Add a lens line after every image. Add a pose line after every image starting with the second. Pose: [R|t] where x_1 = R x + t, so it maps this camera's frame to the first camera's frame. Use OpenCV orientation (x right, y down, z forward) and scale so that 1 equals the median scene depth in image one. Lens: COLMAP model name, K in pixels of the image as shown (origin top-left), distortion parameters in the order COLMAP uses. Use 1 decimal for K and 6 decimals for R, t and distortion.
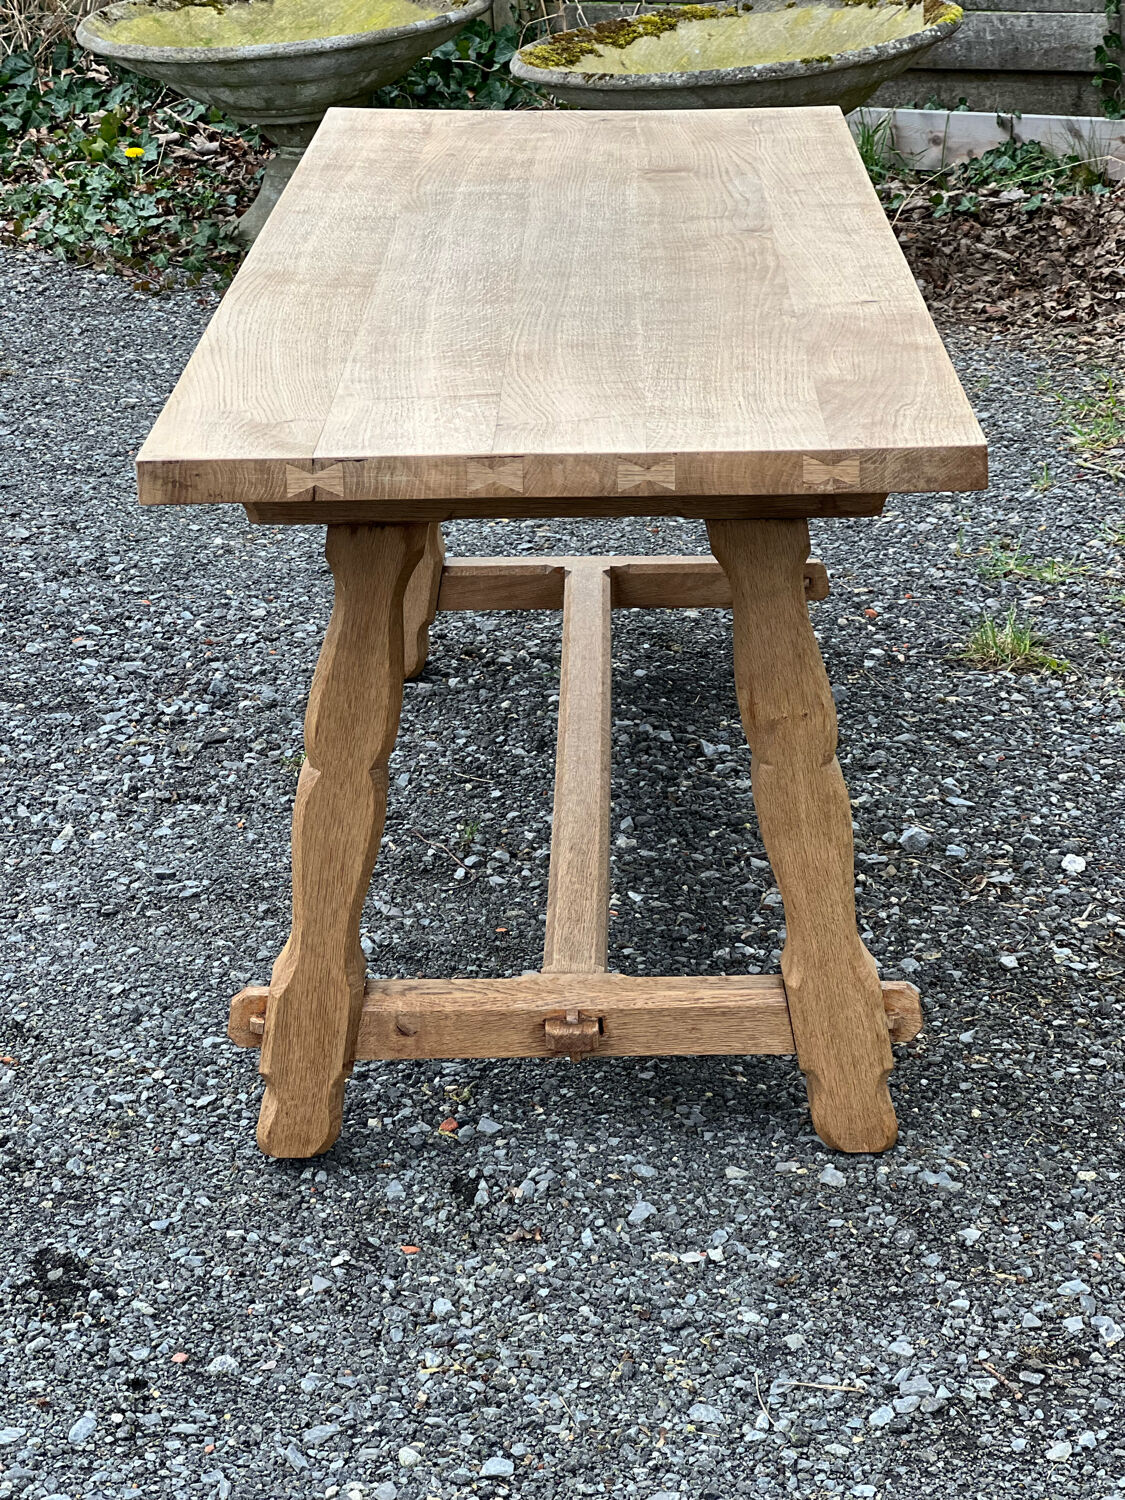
lens RADIAL K [[3344.4, 0, 533.7], [0, 3344.4, 689.4], [0, 0, 1]] dist [0.195034, 0.000000]
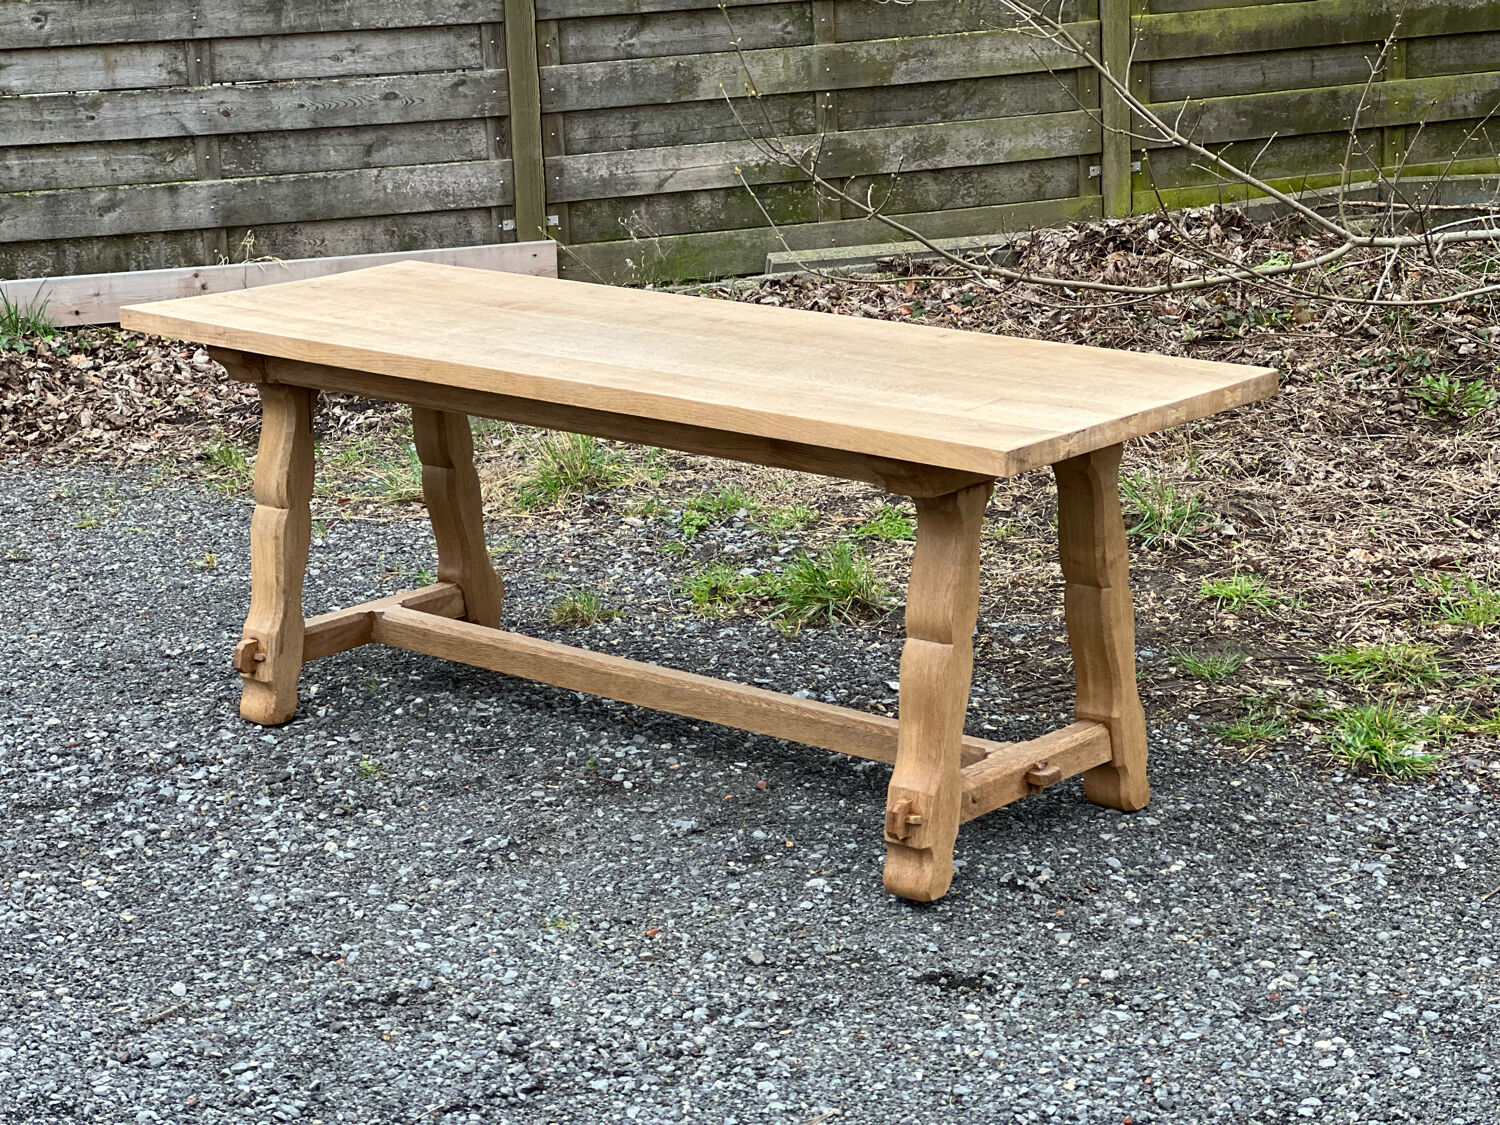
lens RADIAL K [[3344.4, 0, 721.4], [0, 3344.4, 507.8], [0, 0, 1]] dist [0.195034, 0.000000]
pose [[0.640704, -0.169270, 0.748896, -1.317270], [0.242436, 0.970095, 0.011855, -0.085020], [-0.728507, 0.173964, 0.662581, -0.009828]]
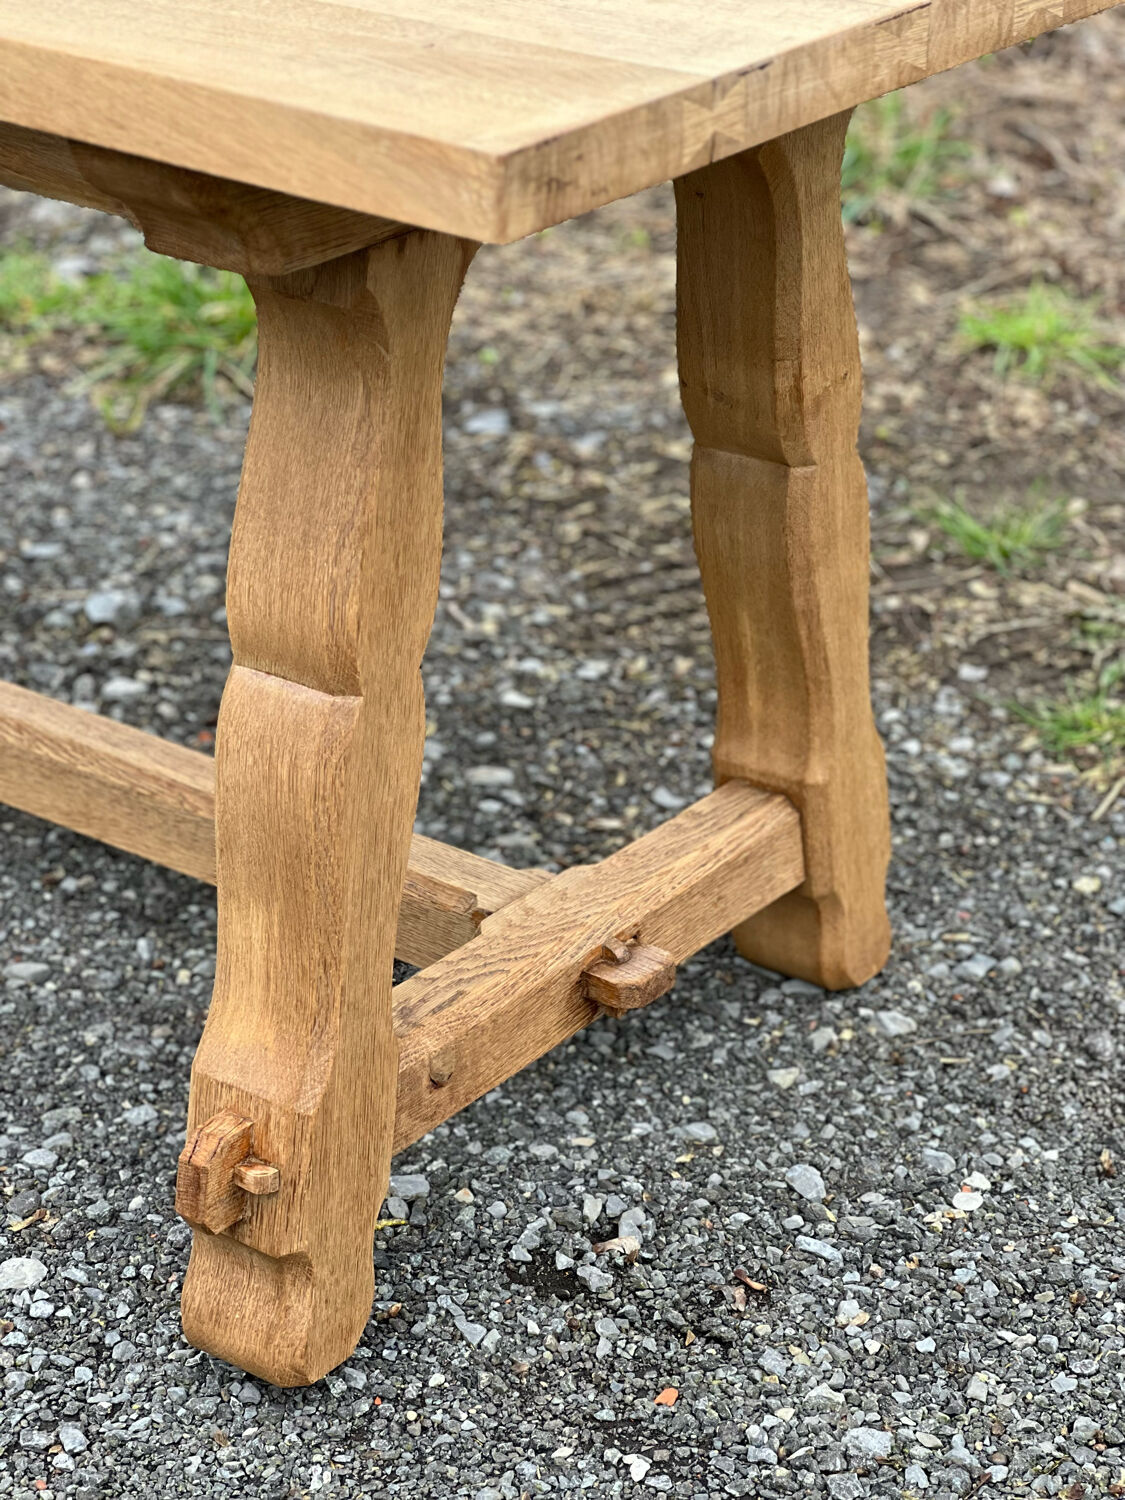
lens RADIAL K [[3344.4, 0, 559.9], [0, 3344.4, 717.1], [0, 0, 1]] dist [0.195034, 0.000000]
pose [[0.591150, -0.324694, 0.738319, -0.444483], [0.235597, 0.944982, 0.226943, -0.088581], [-0.771386, 0.039788, 0.635123, 0.610255]]
